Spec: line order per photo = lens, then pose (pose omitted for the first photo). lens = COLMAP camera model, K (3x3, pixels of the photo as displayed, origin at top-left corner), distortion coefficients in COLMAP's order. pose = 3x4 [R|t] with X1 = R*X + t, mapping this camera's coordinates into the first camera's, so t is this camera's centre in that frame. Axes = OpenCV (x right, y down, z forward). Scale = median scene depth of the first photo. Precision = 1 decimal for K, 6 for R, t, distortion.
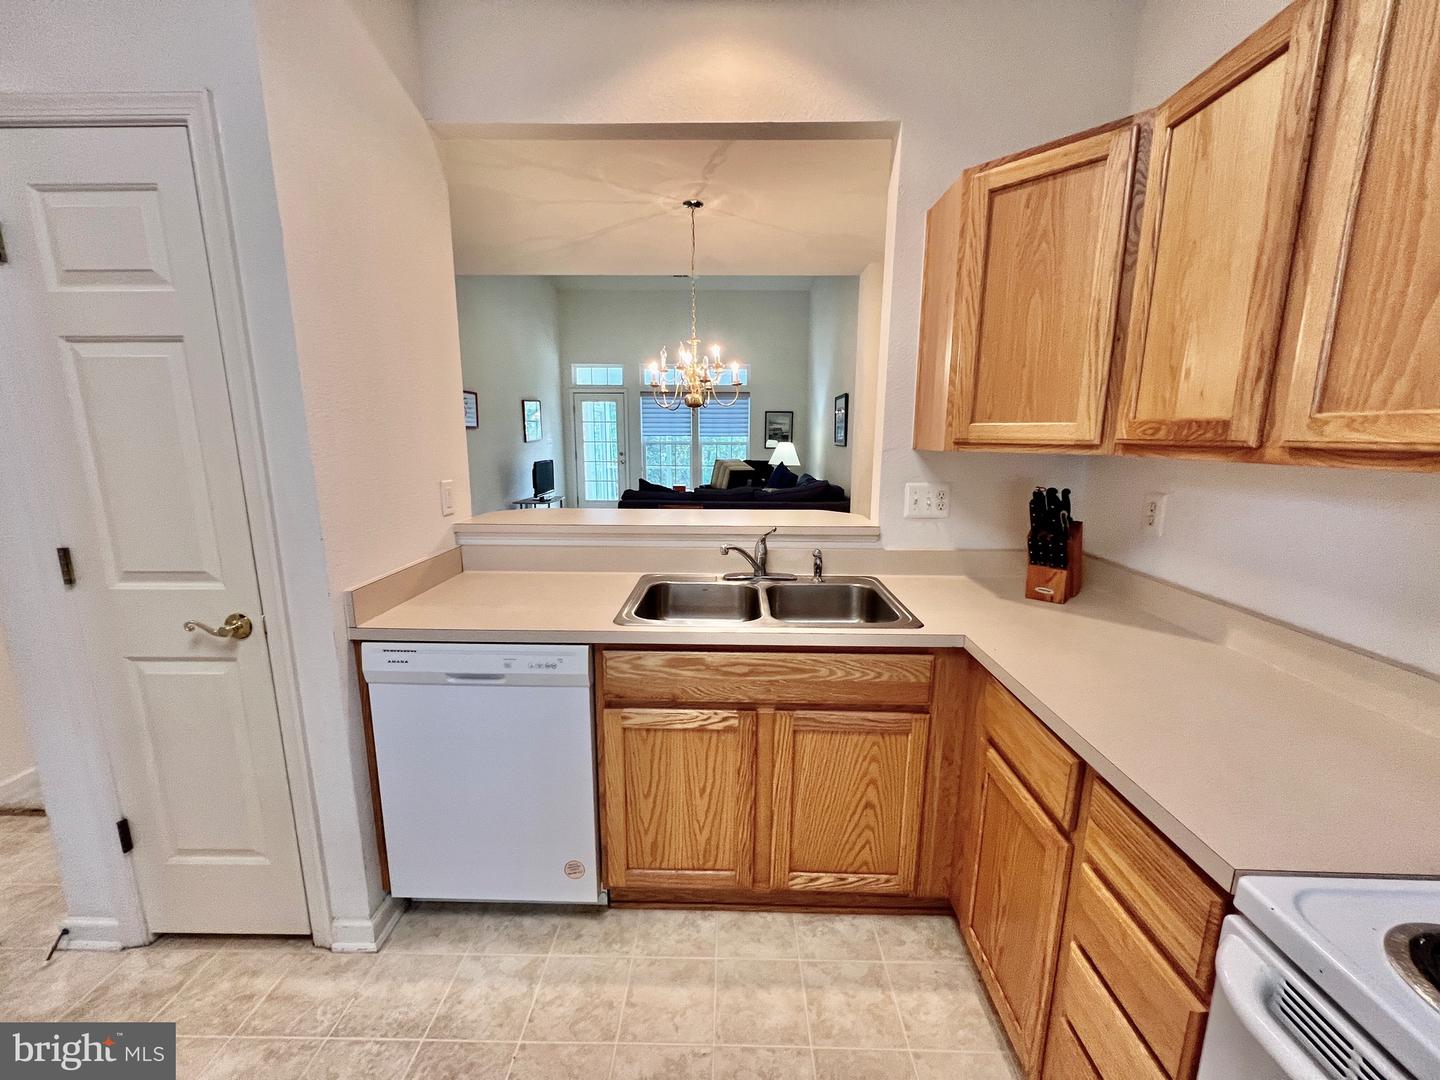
lens RADIAL K [[575.4, 0, 721.7], [0, 575.4, 541.8], [0, 0, 1]] dist [-0.002226, 0.000310]
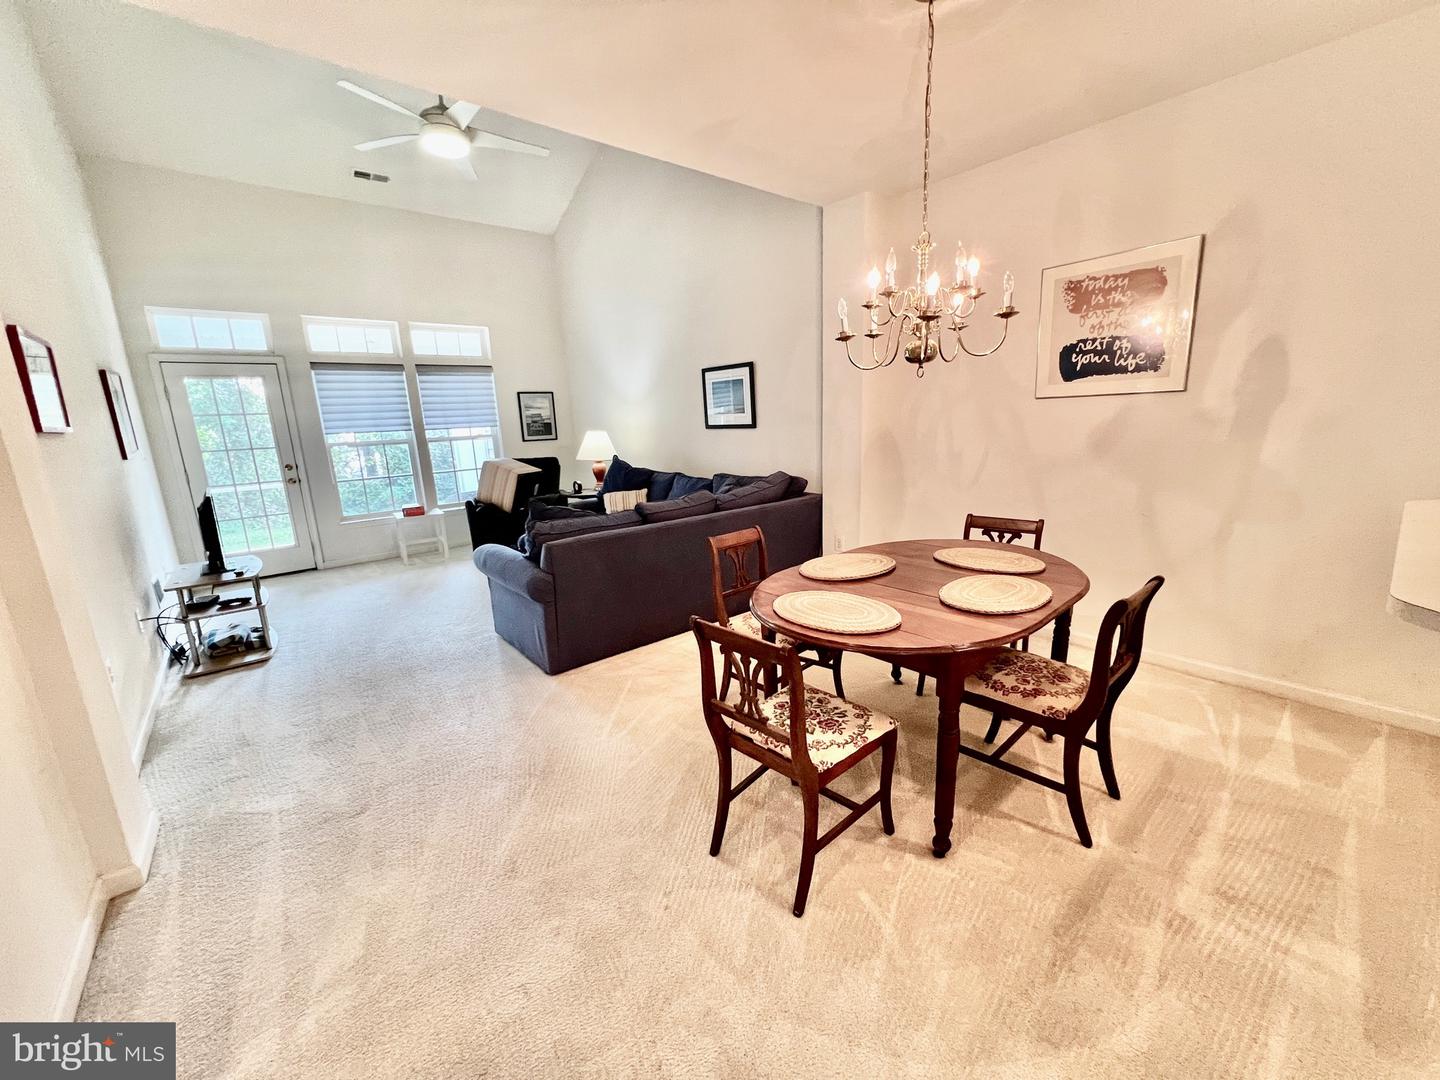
lens RADIAL K [[580.3, 0, 720.0], [0, 580.3, 540.0], [0, 0, 1]] dist [-0.002007, -0.000255]
pose [[0.747480, -0.176106, 0.640516, -1.423957], [0.166529, 0.983106, 0.075960, -0.295545], [-0.643072, 0.049886, 0.764179, 1.528811]]
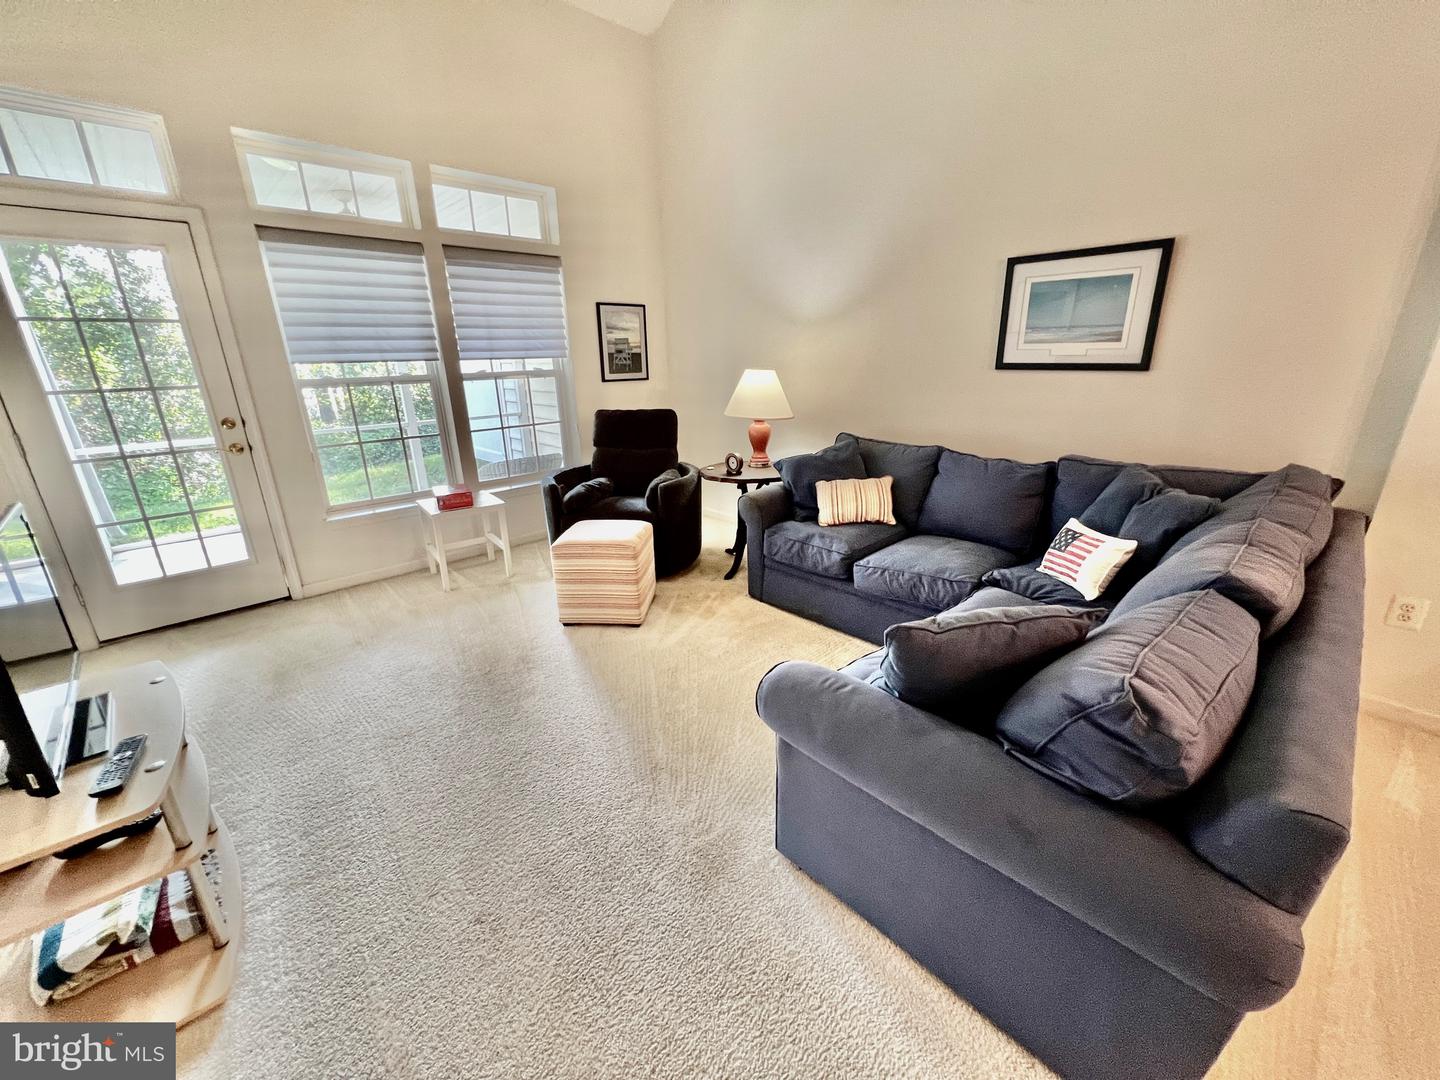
lens RADIAL K [[580.3, 0, 720.0], [0, 580.3, 540.0], [0, 0, 1]] dist [-0.002007, -0.000255]
pose [[0.706962, -0.236820, 0.666424, -1.267021], [0.151077, 0.971091, 0.184819, -0.636041], [-0.690927, -0.029979, 0.722302, 3.365066]]
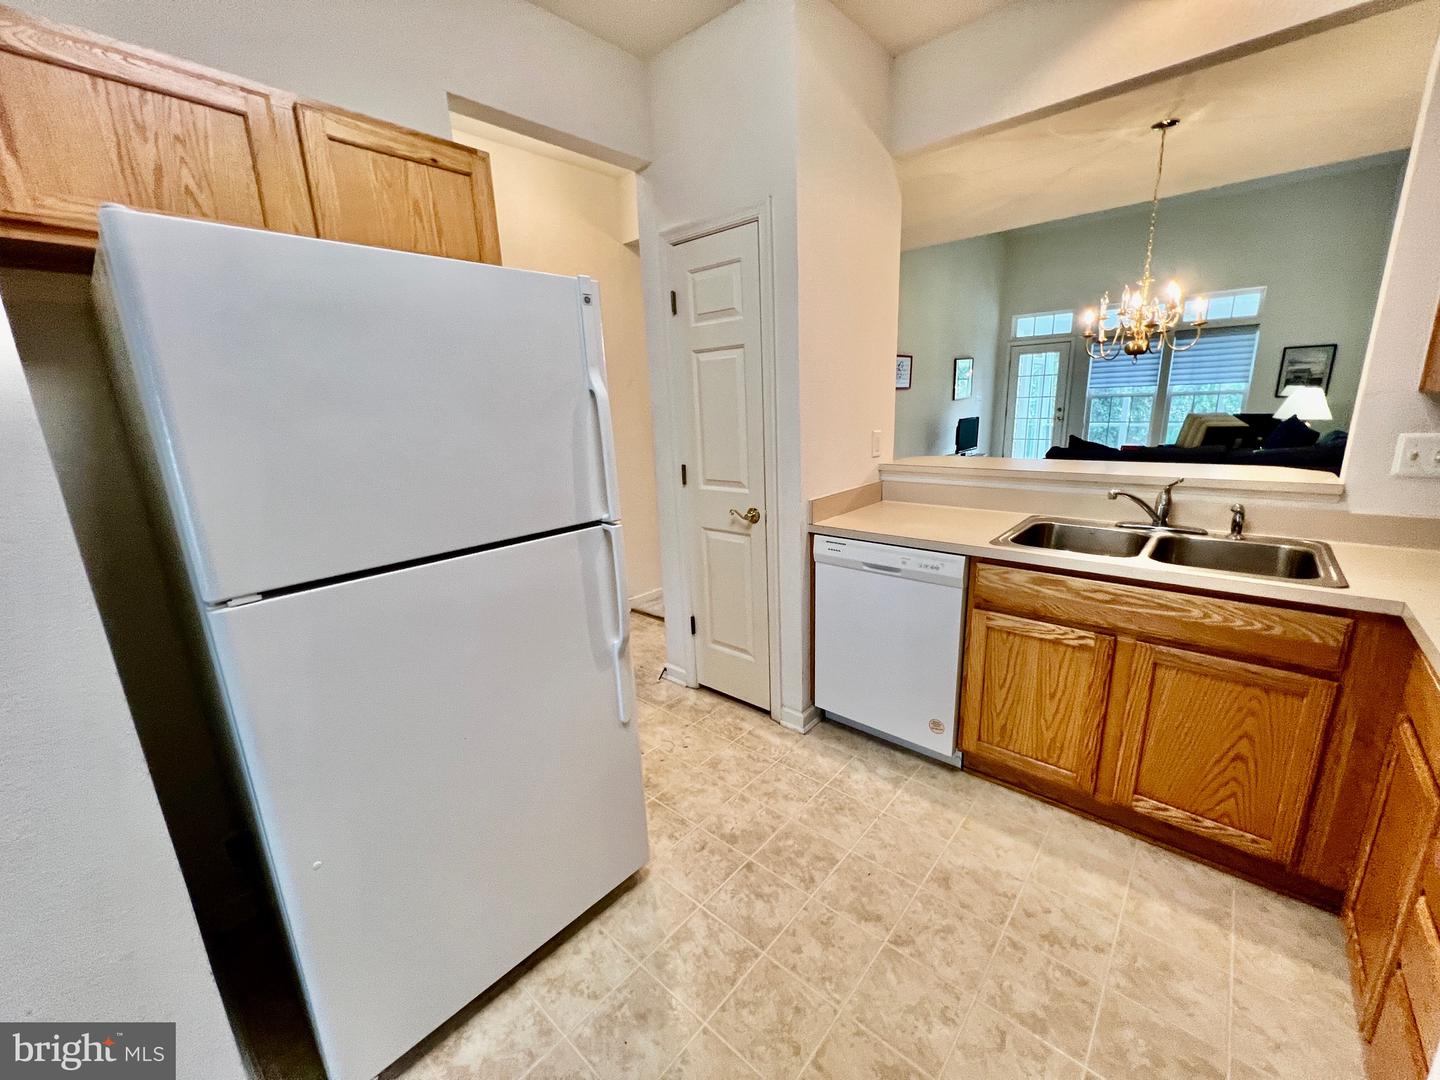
lens RADIAL K [[575.4, 0, 721.7], [0, 575.4, 541.8], [0, 0, 1]] dist [-0.002226, 0.000310]
pose [[0.759208, 0.121458, -0.639415, 0.168983], [-0.077707, 0.992321, 0.096229, 0.062999], [0.646193, -0.023371, 0.762816, -0.329860]]
